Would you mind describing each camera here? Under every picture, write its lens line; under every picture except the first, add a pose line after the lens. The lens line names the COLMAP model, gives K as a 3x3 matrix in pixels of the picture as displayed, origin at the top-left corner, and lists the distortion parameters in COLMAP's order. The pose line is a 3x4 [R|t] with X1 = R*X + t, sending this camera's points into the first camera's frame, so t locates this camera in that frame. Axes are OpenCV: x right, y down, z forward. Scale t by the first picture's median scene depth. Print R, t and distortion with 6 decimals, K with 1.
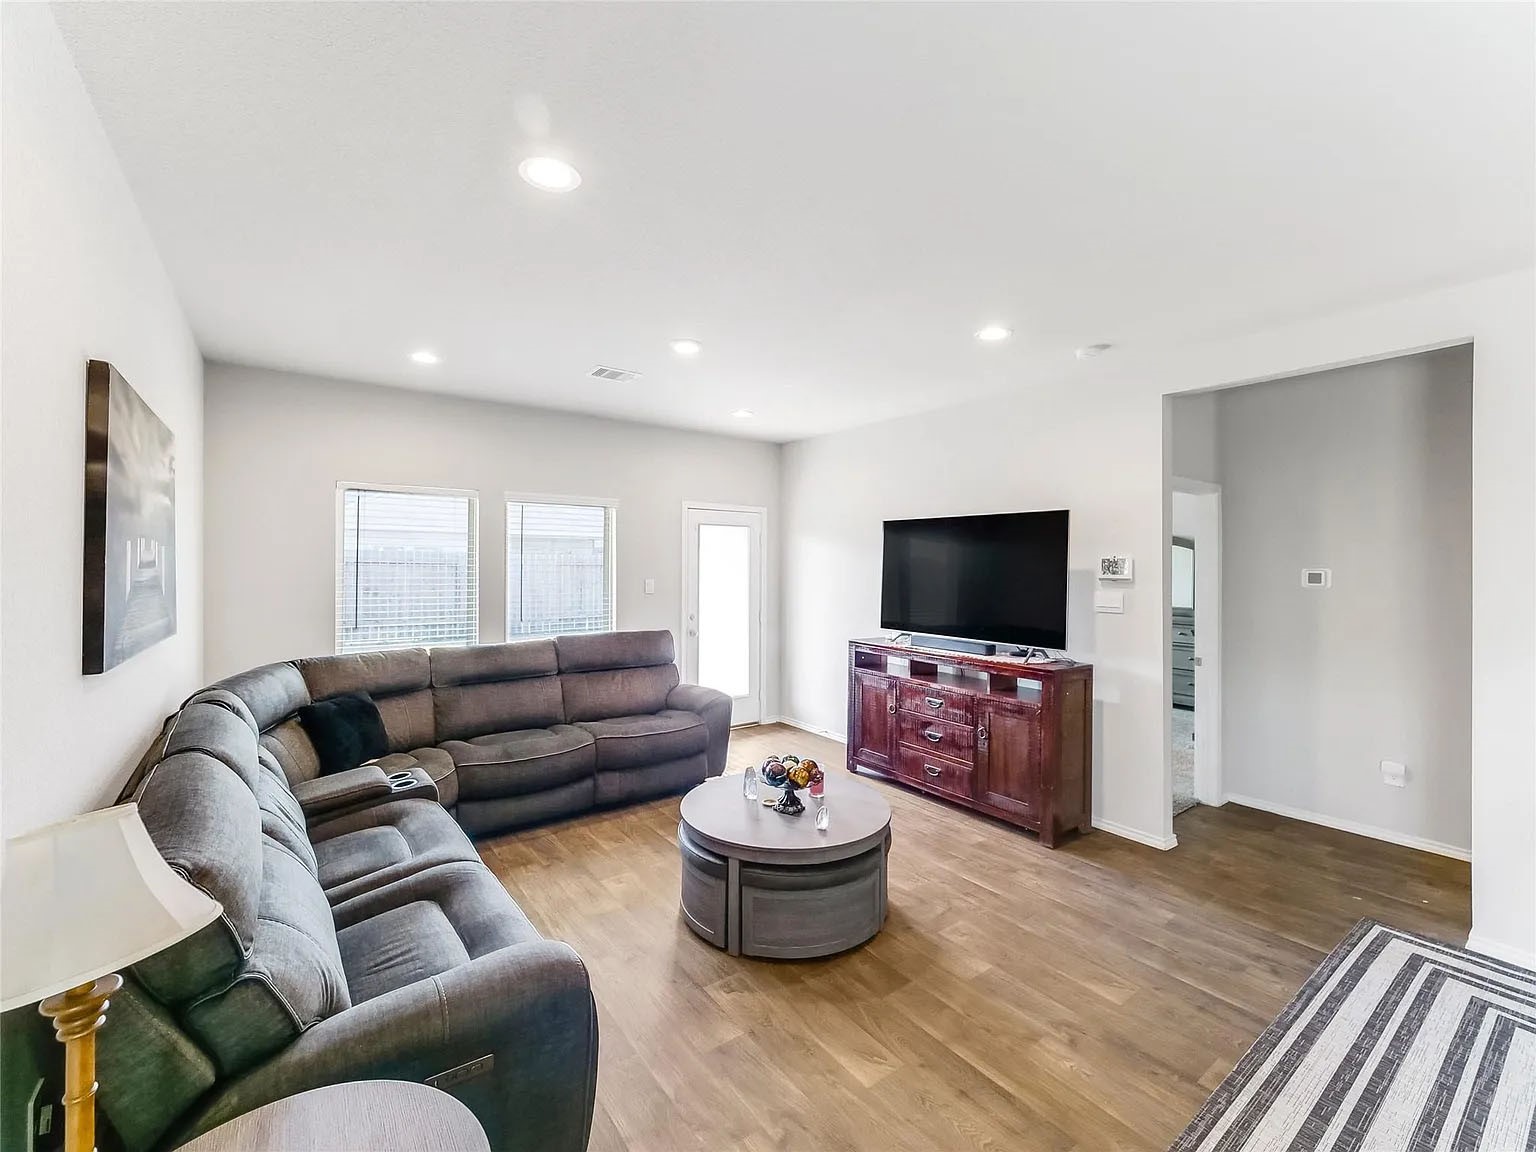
lens RADIAL K [[647.5, 0, 768.2], [0, 647.5, 567.1], [0, 0, 1]] dist [0.001931, 0.000025]
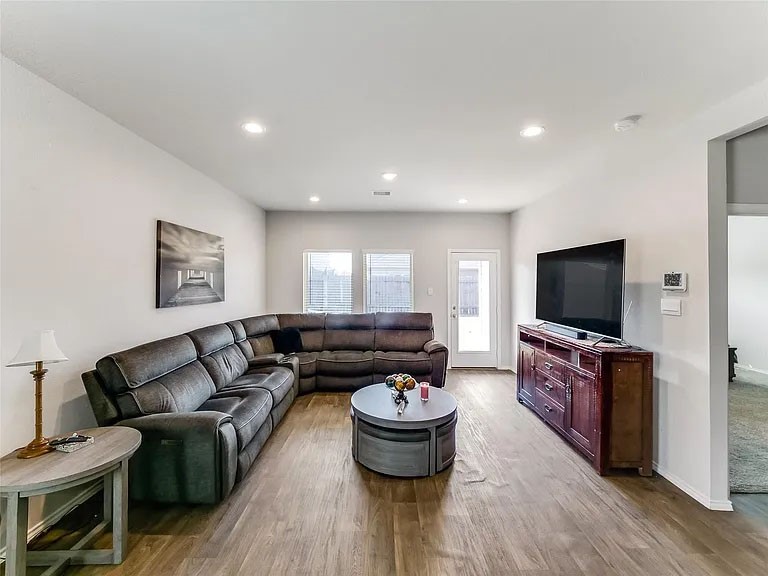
lens RADIAL K [[323.8, 0, 384.1], [0, 323.8, 283.5], [0, 0, 1]] dist [0.001931, 0.000025]
pose [[0.810632, 0.003345, -0.585546, 0.433264], [-0.005739, 0.999981, -0.002232, 0.011300], [0.585528, 0.005170, 0.810636, 0.122788]]
